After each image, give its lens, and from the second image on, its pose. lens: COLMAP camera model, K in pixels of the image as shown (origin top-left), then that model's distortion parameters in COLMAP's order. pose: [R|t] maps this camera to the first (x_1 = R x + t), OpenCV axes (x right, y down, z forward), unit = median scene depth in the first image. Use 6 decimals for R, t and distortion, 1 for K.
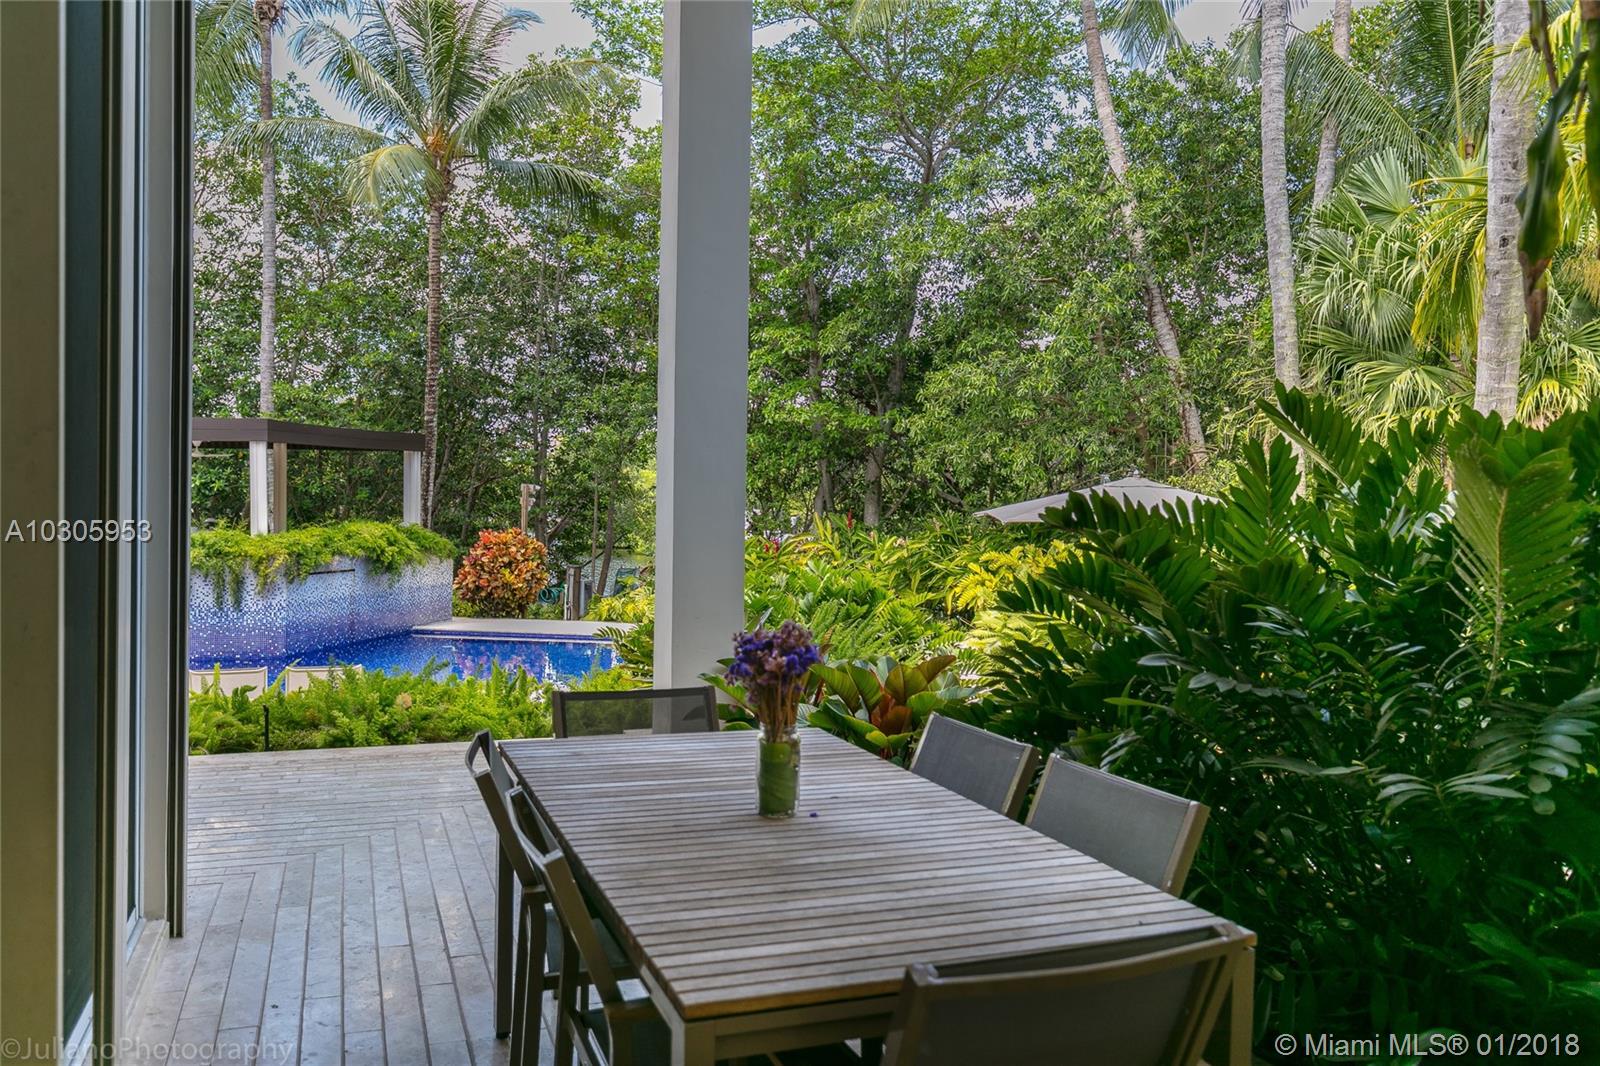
lens RADIAL K [[1260.8, 0, 800.0], [0, 1260.8, 533.0], [0, 0, 1]] dist [0.006642, 0.000571]
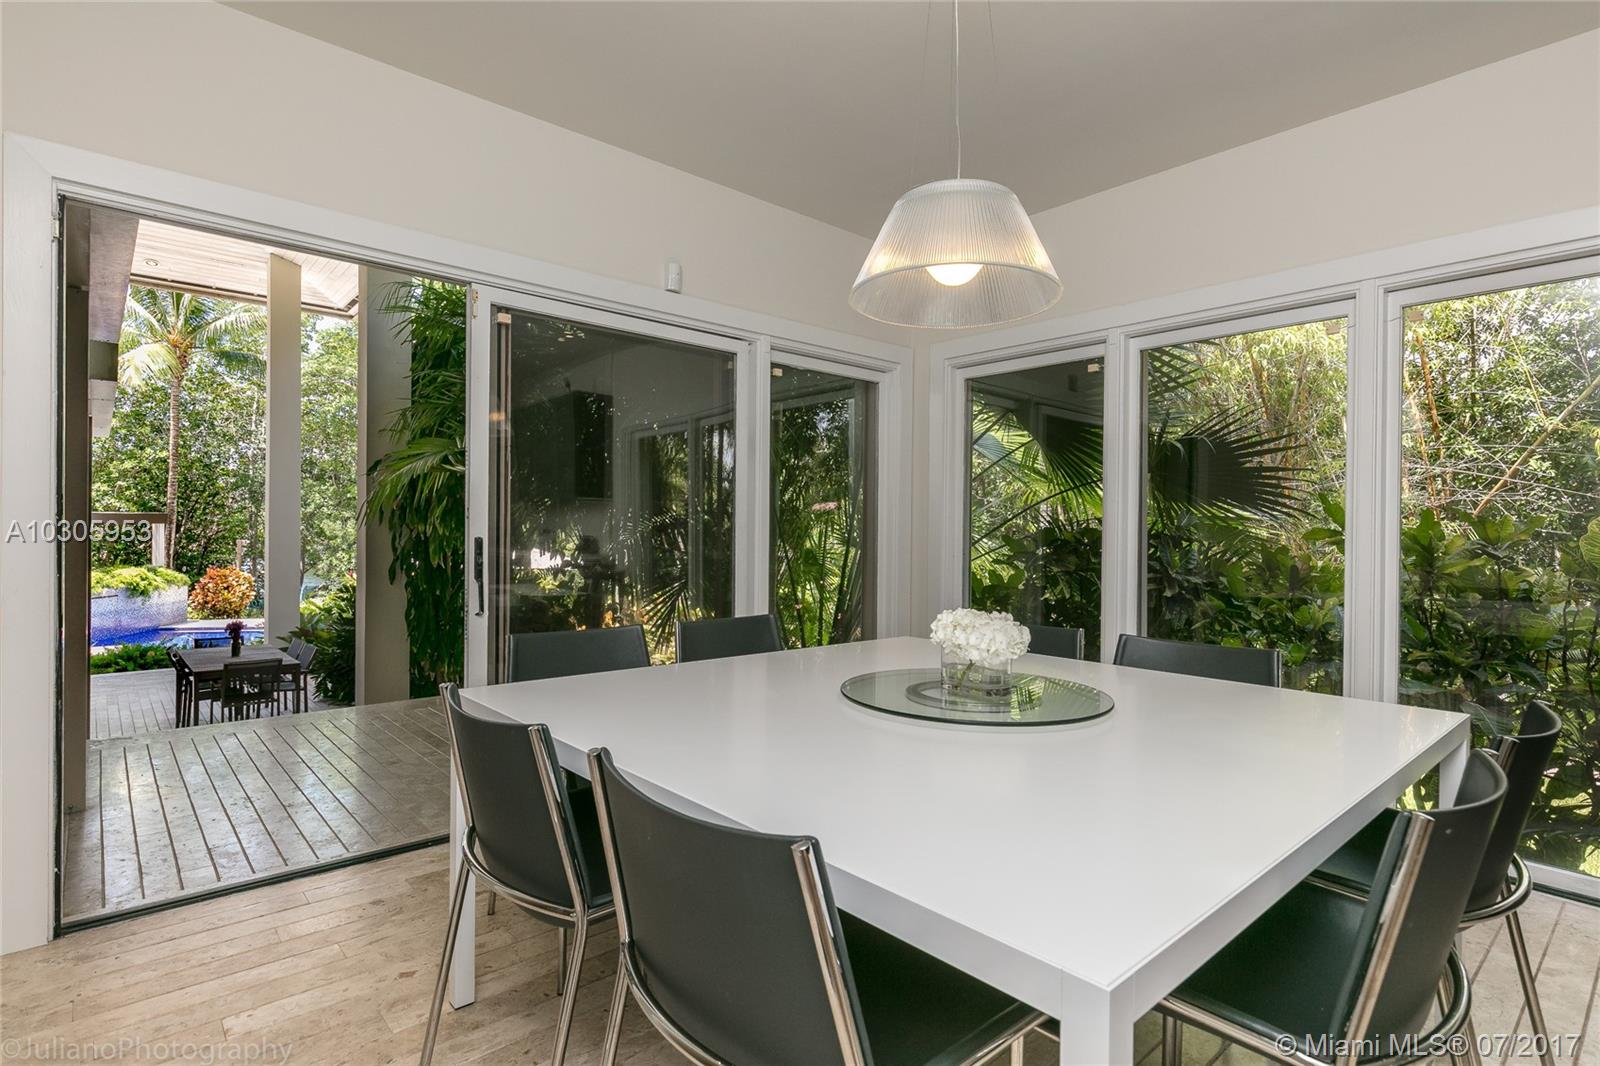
lens RADIAL K [[791.0, 0, 800.0], [0, 791.0, 533.0], [0, 0, 1]] dist [0.000420, -0.000174]
pose [[0.928336, -0.004906, 0.371709, 0.104891], [0.012391, 0.999766, -0.017750, -0.023203], [-0.371535, 0.021083, 0.928180, -0.330231]]
